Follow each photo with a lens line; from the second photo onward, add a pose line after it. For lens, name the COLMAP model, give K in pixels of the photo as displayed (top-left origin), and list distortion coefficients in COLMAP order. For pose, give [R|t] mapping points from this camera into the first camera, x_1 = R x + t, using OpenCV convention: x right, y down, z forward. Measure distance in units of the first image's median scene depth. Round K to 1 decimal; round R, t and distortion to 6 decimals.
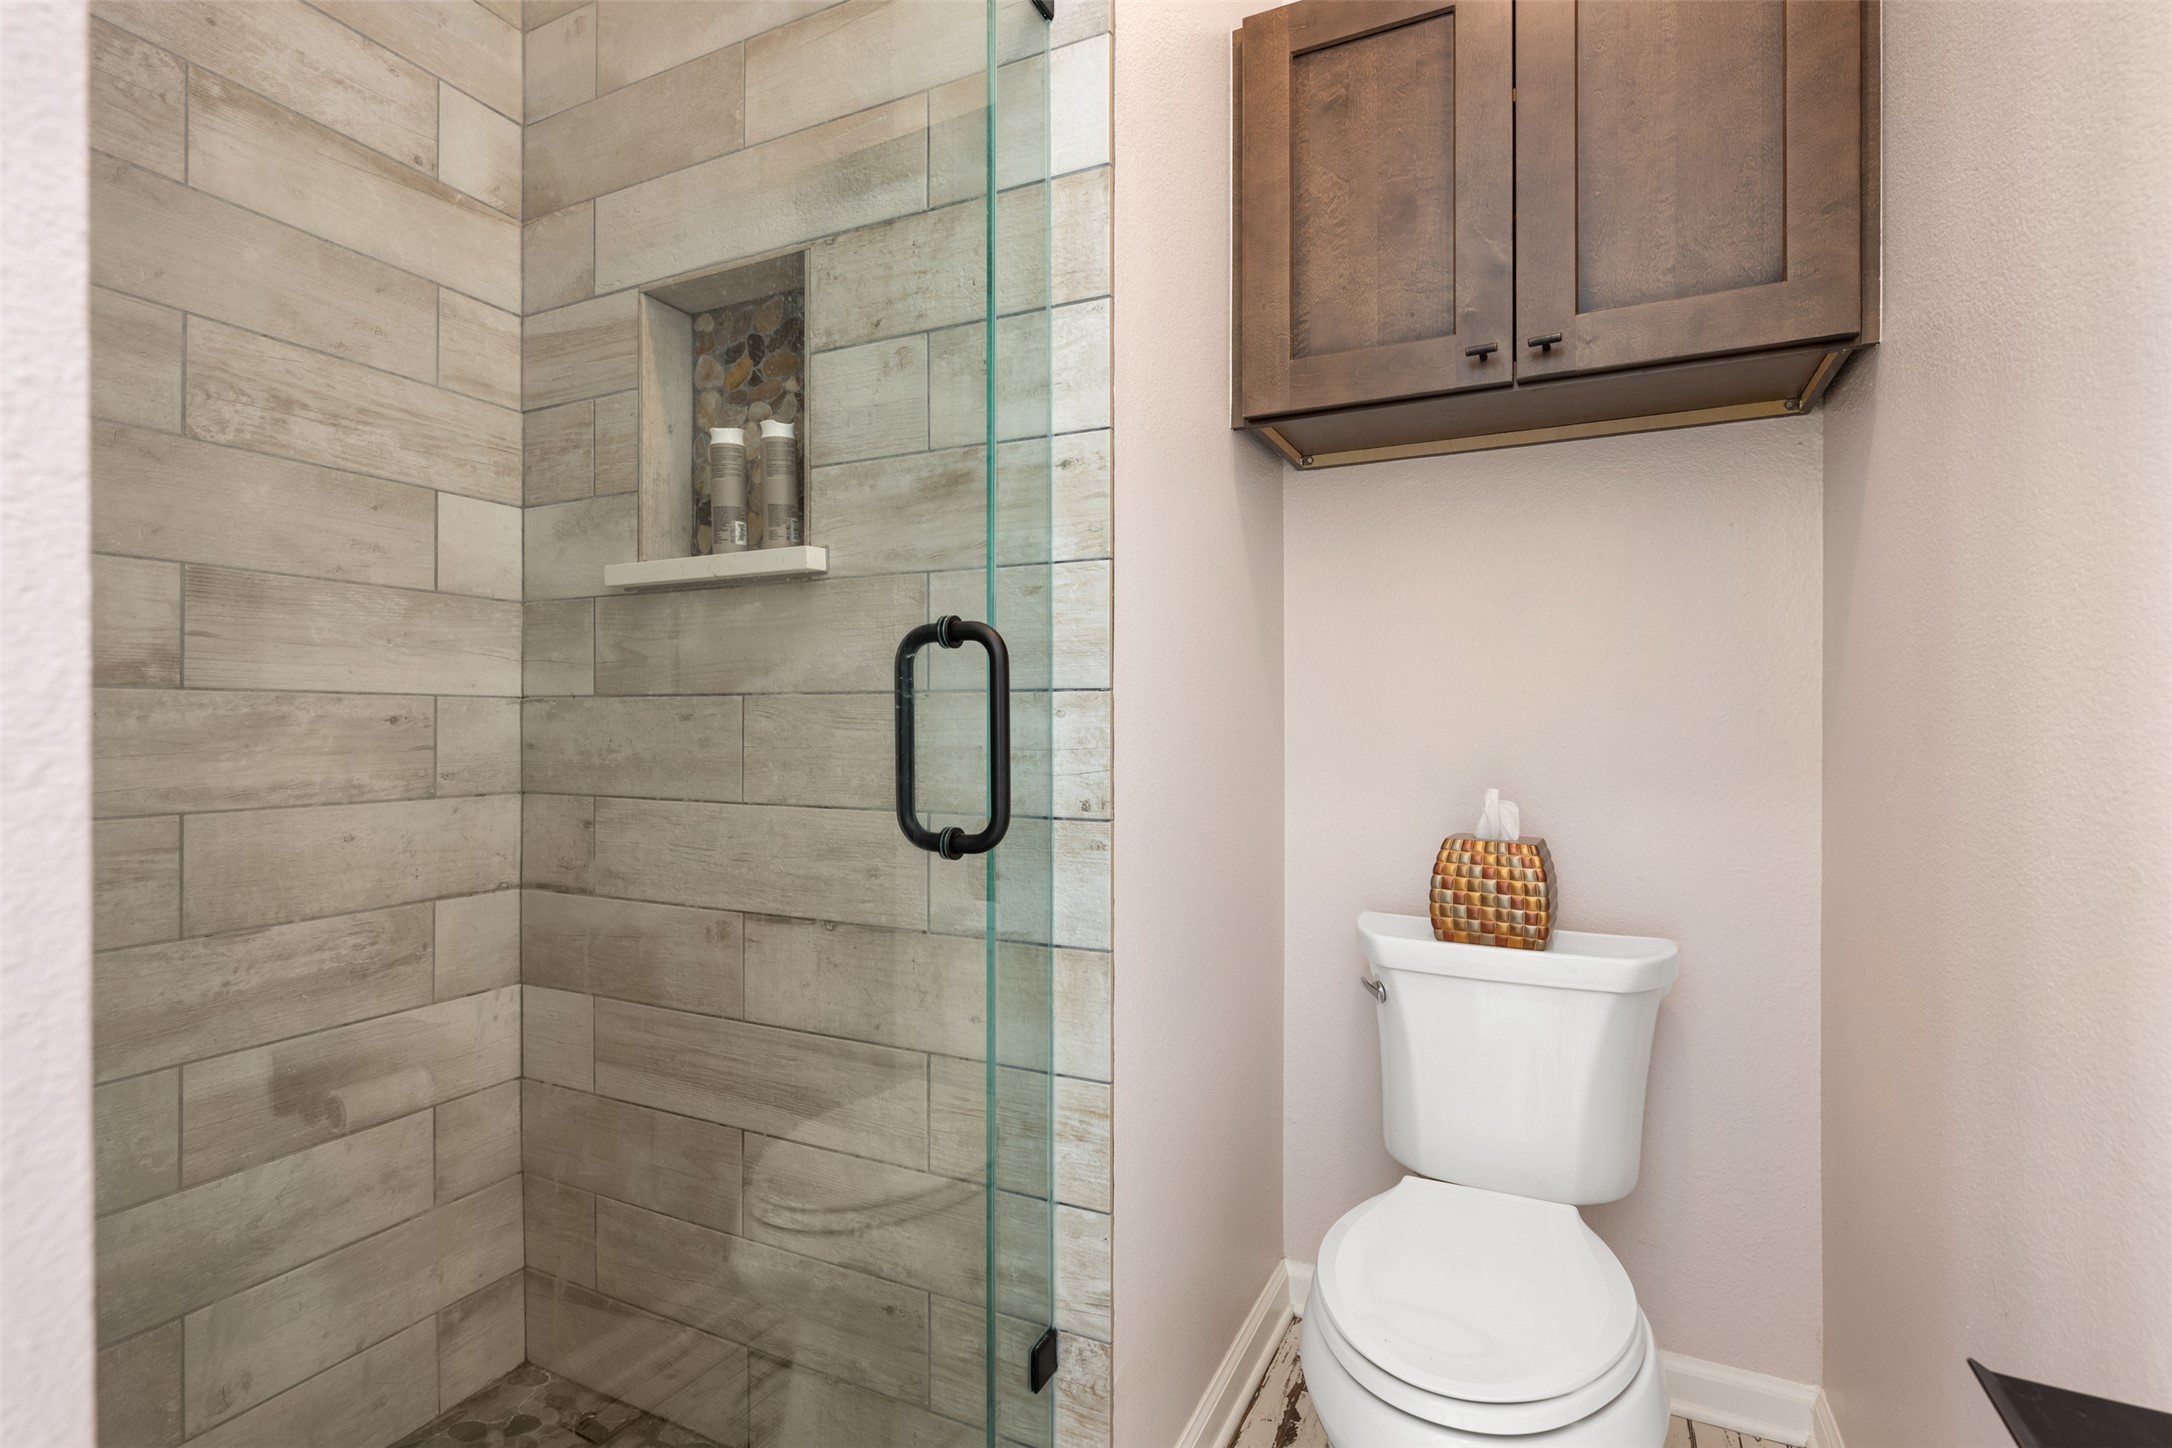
lens RADIAL K [[1018.5, 0, 1086.0], [0, 1018.5, 724.0], [0, 0, 1]] dist [0.001522, -0.000233]
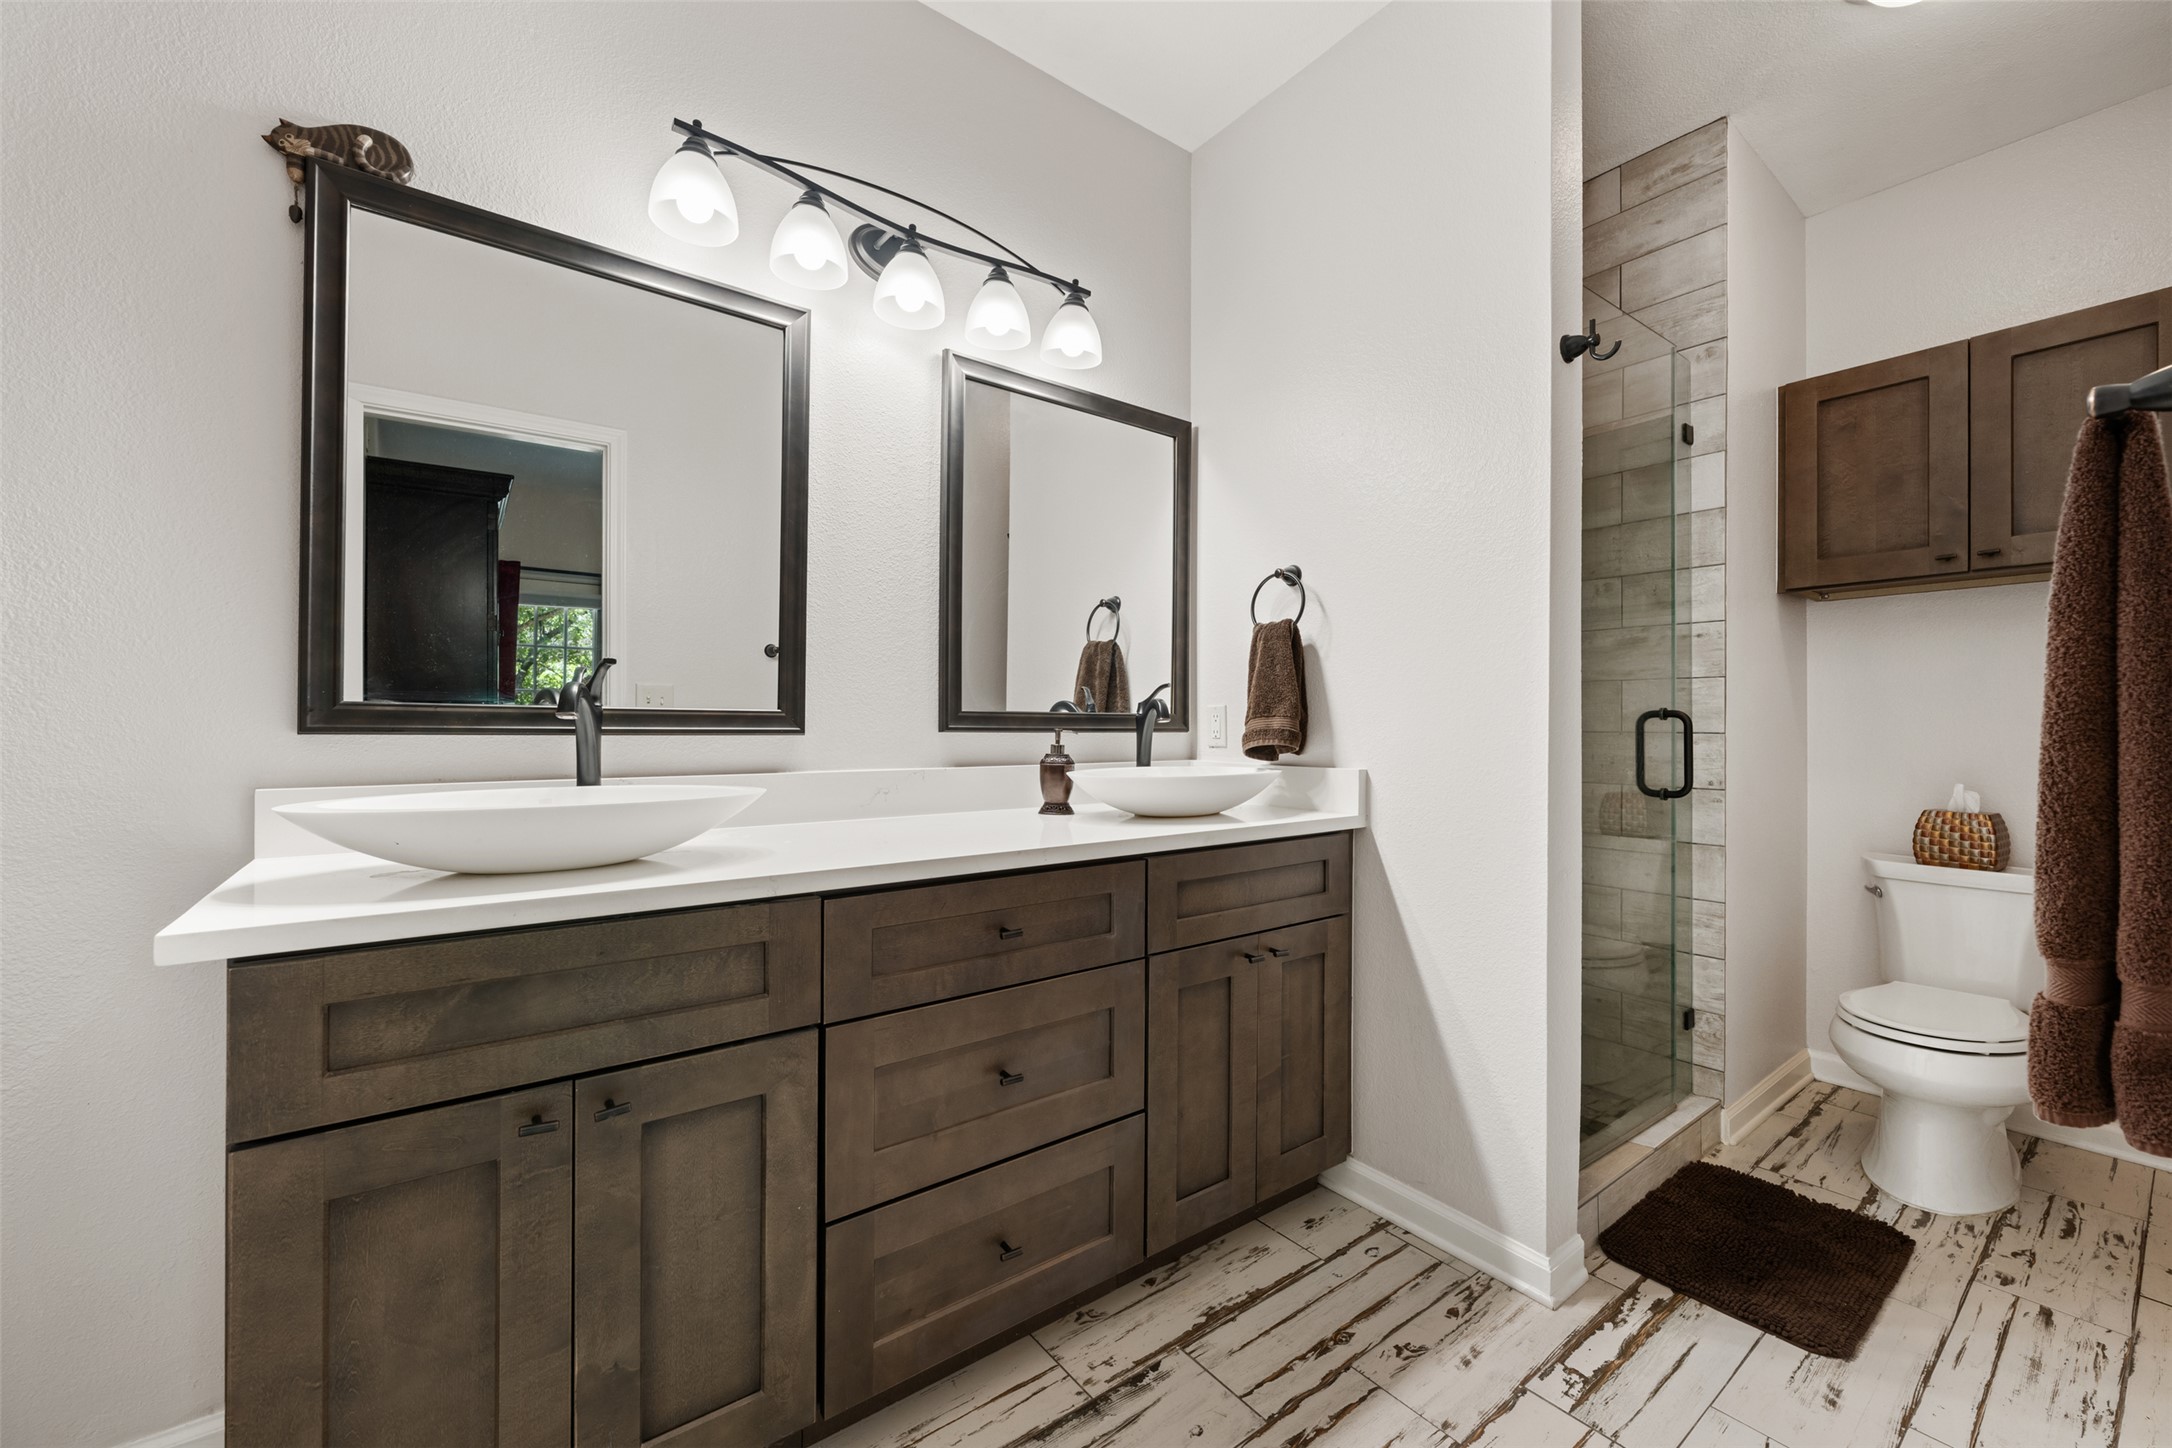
lens RADIAL K [[852.8, 0, 1086.0], [0, 852.8, 724.0], [0, 0, 1]] dist [-0.000475, -0.000205]
pose [[0.890398, 0.001389, -0.455181, -0.311768], [-0.003126, 0.999990, -0.003062, -0.035724], [0.455172, 0.004149, 0.890394, -1.119251]]
